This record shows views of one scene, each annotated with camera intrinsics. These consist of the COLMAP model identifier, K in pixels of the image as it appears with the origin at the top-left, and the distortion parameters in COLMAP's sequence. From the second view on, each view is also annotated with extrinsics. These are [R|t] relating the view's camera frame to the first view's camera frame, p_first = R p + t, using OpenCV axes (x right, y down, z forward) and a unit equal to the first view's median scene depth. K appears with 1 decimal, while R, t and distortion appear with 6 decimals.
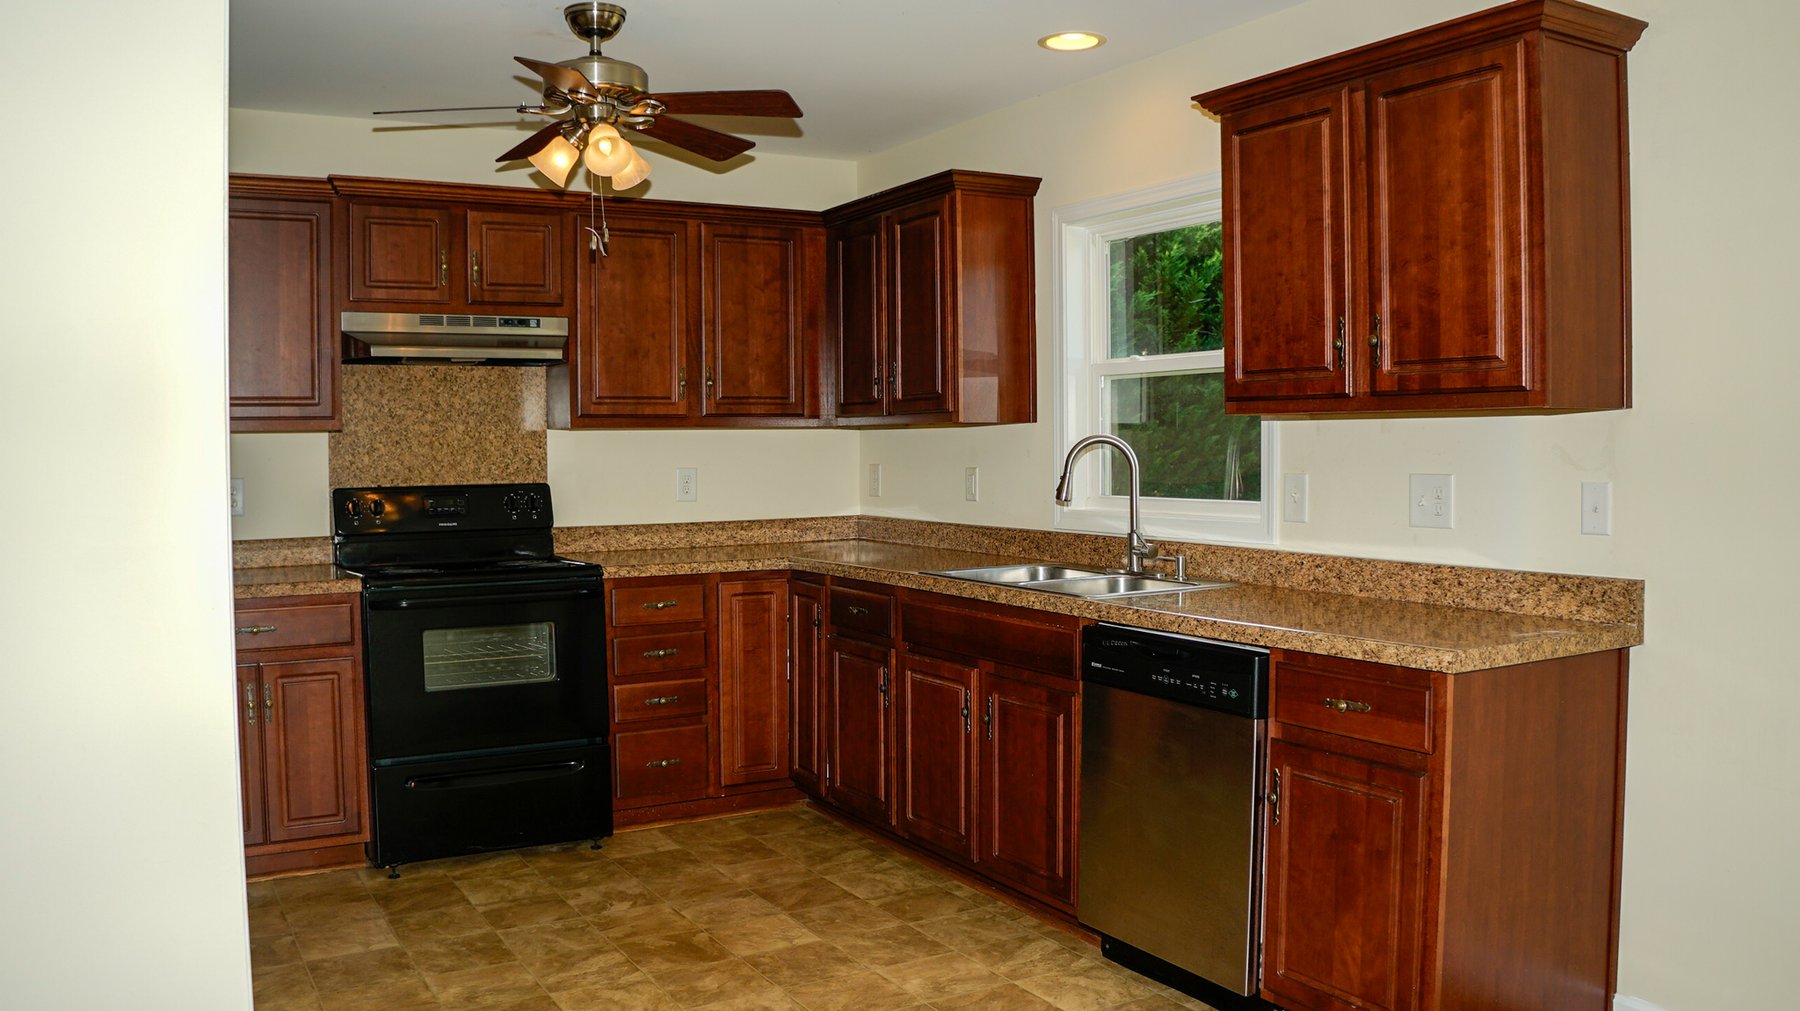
lens RADIAL K [[1426.6, 0, 901.0], [0, 1426.6, 491.4], [0, 0, 1]] dist [-0.206046, 0.173480]
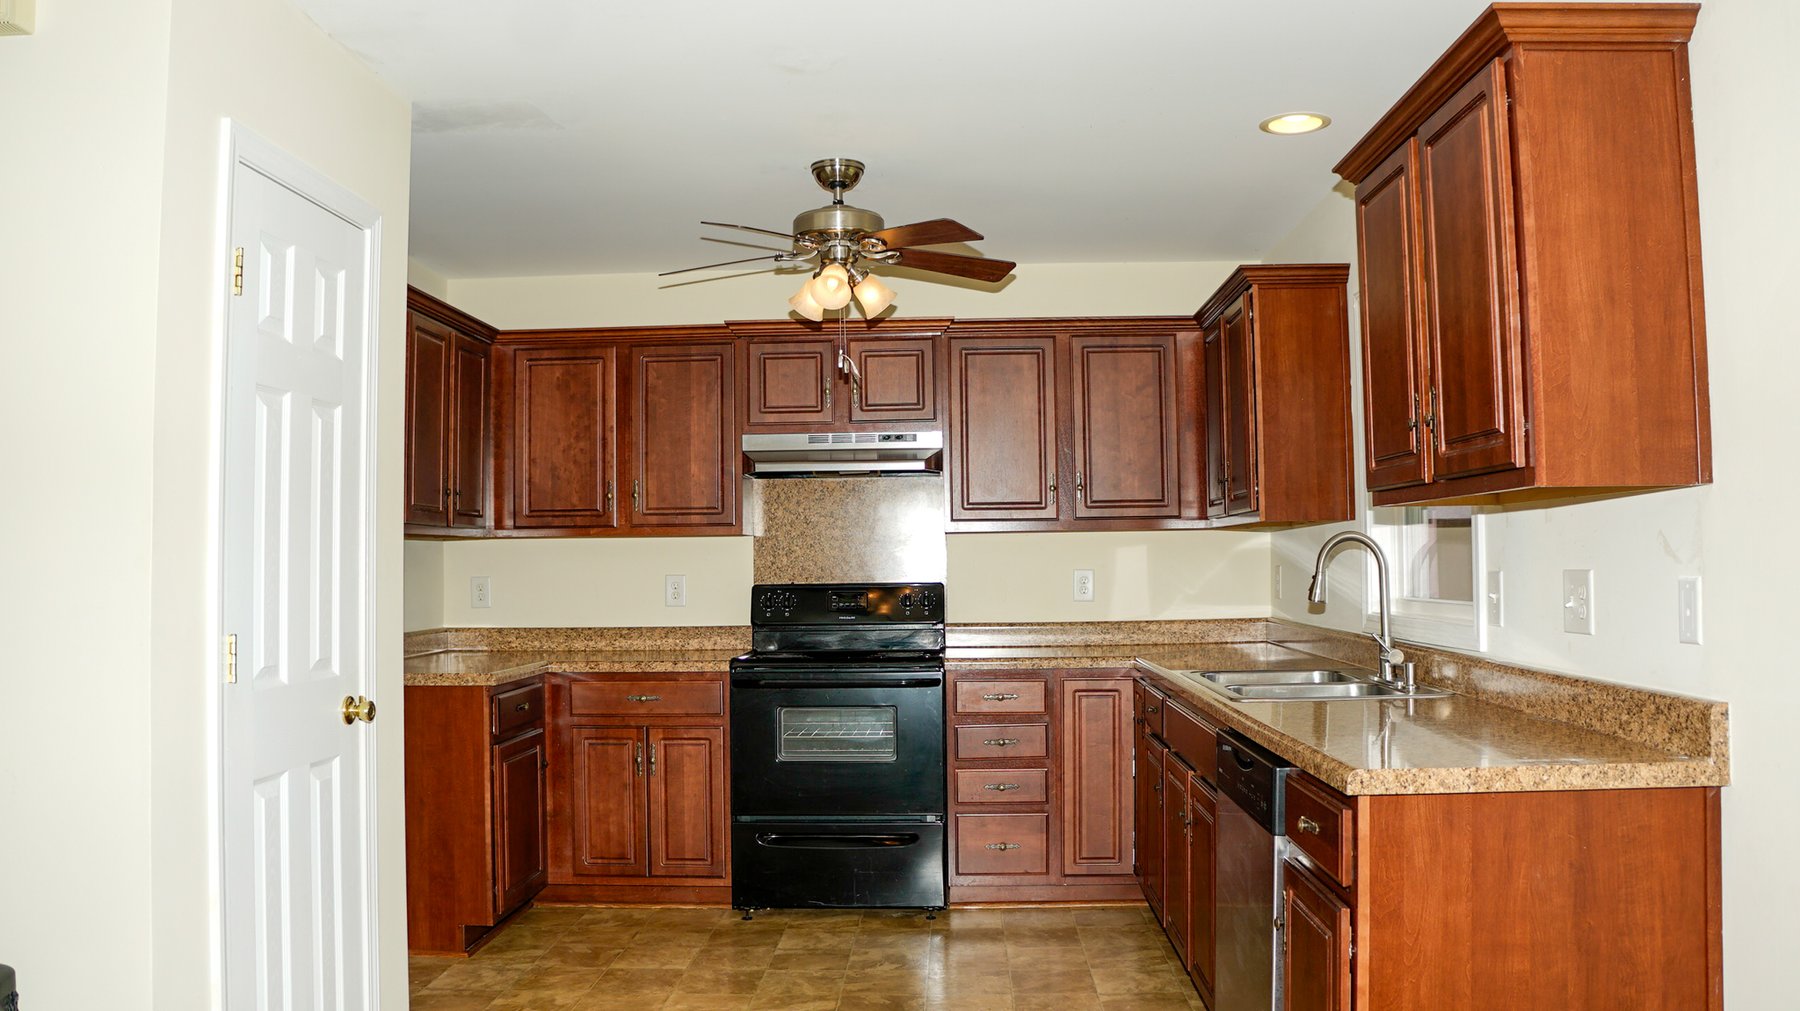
lens RADIAL K [[1426.6, 0, 901.0], [0, 1426.6, 491.4], [0, 0, 1]] dist [-0.206046, 0.173480]
pose [[0.840979, -0.027192, -0.540385, 0.386591], [-0.013926, 0.997318, -0.071856, 0.004330], [0.540889, 0.067954, 0.838344, 0.058832]]
